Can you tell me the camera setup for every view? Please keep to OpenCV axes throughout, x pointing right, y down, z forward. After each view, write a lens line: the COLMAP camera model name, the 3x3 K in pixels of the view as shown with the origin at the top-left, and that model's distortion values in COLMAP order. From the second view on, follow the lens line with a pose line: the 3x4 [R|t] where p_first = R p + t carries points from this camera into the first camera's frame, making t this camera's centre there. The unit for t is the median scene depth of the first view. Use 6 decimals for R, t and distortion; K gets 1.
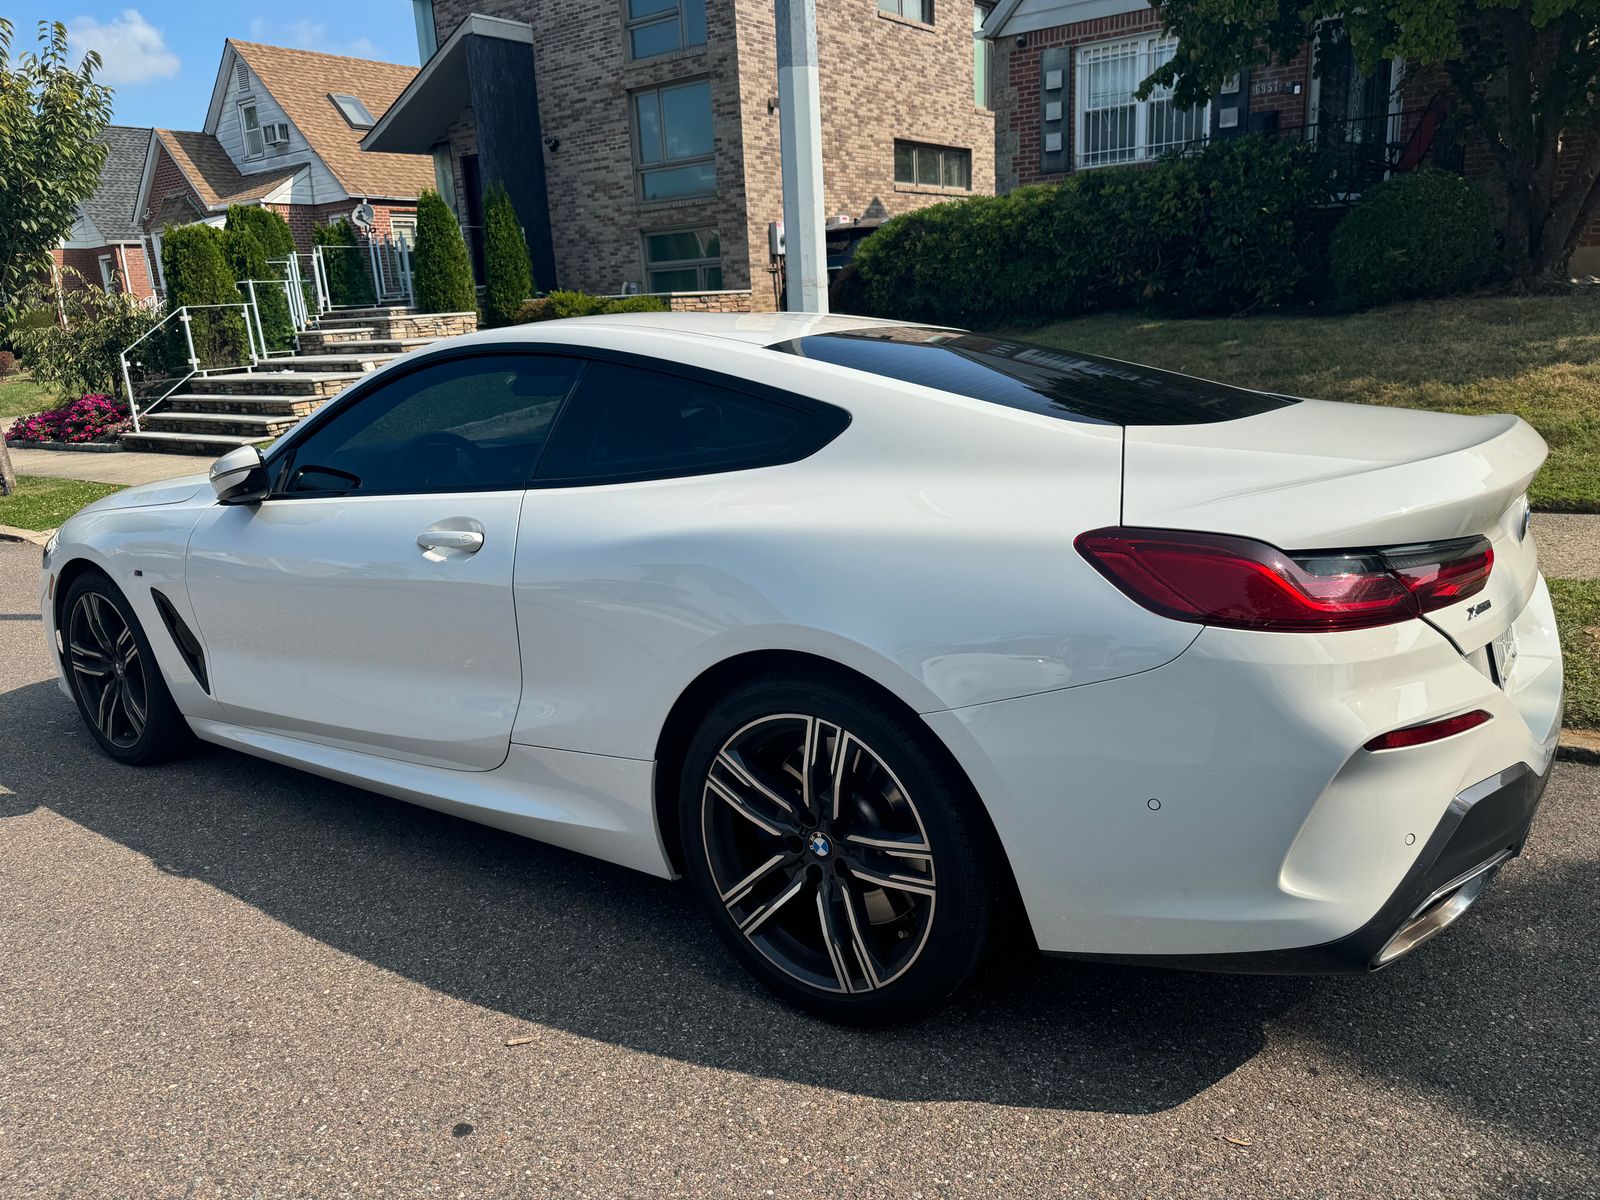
lens RADIAL K [[1115.6, 0, 800.0], [0, 1115.6, 600.0], [0, 0, 1]] dist [-0.024775, 0.001536]
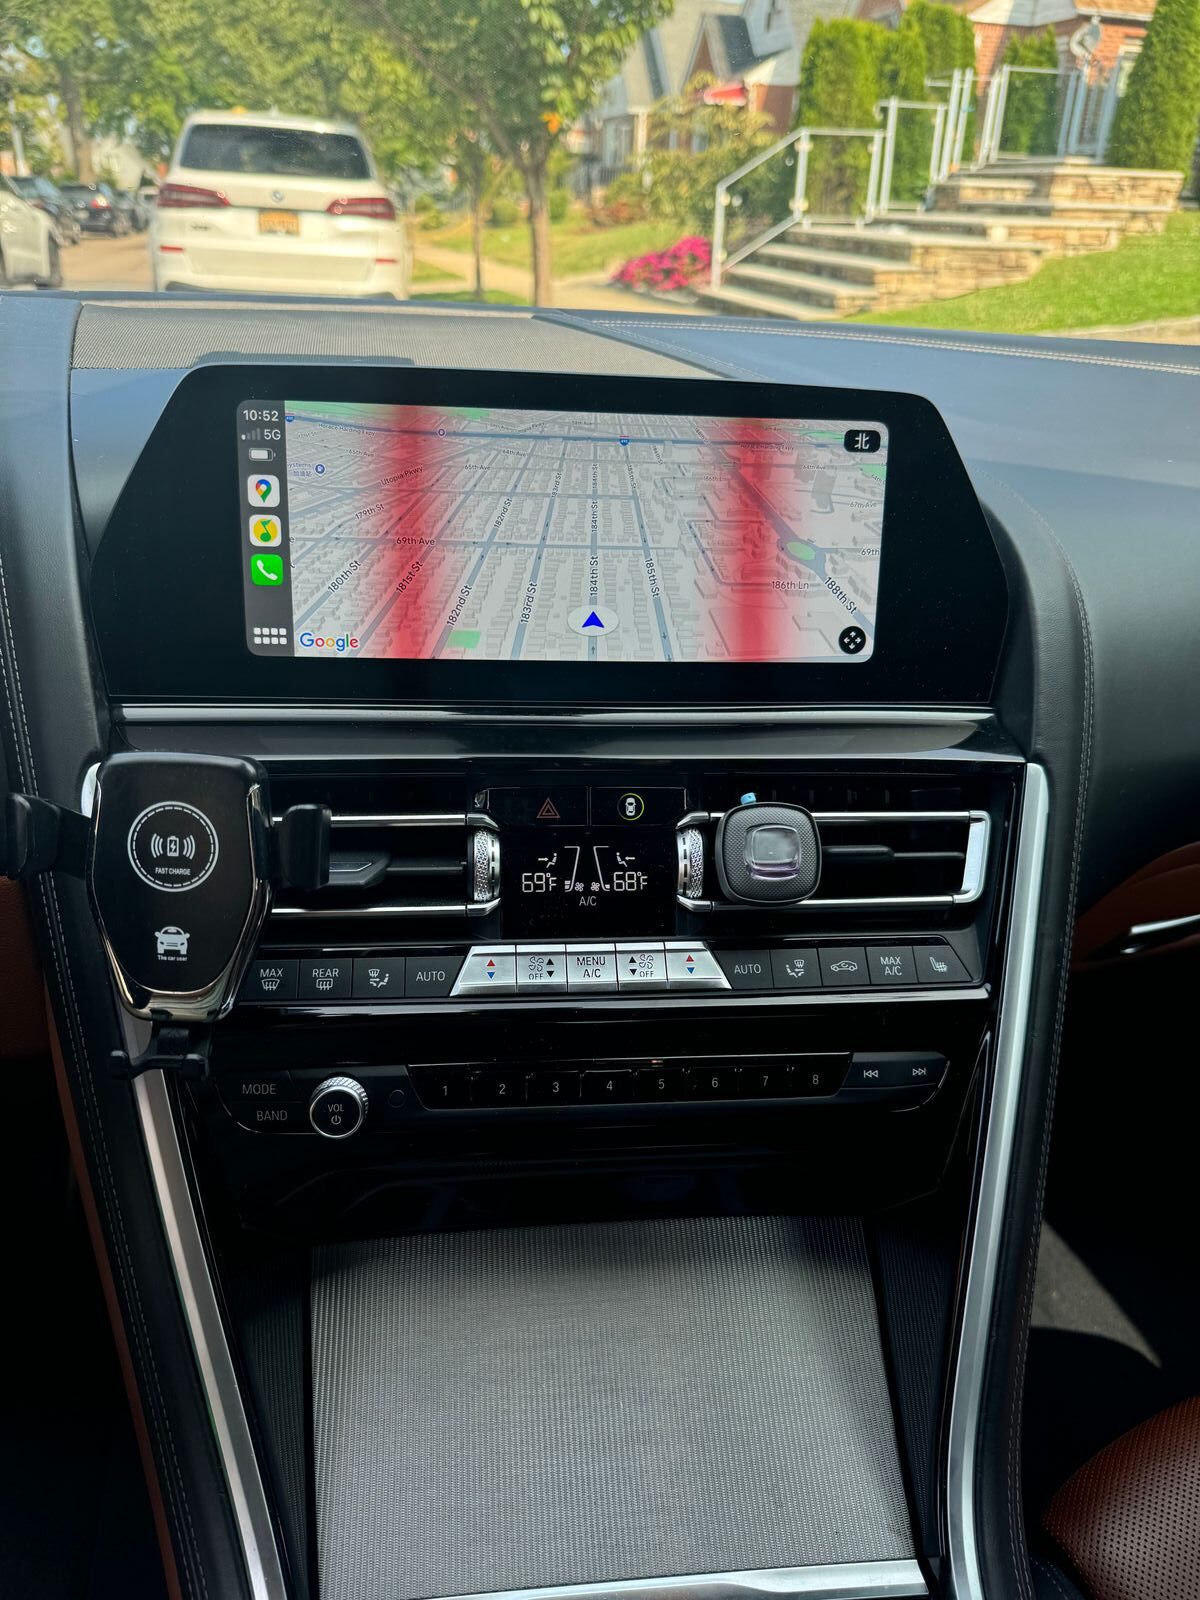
lens RADIAL K [[1115.6, 0, 646.9], [0, 1115.6, 796.5], [0, 0, 1]] dist [-0.024775, 0.001536]
pose [[0.759982, 0.367274, -0.536225, -0.041071], [-0.233749, 0.924280, 0.301775, -0.034043], [0.606456, -0.104001, 0.788286, 0.242024]]
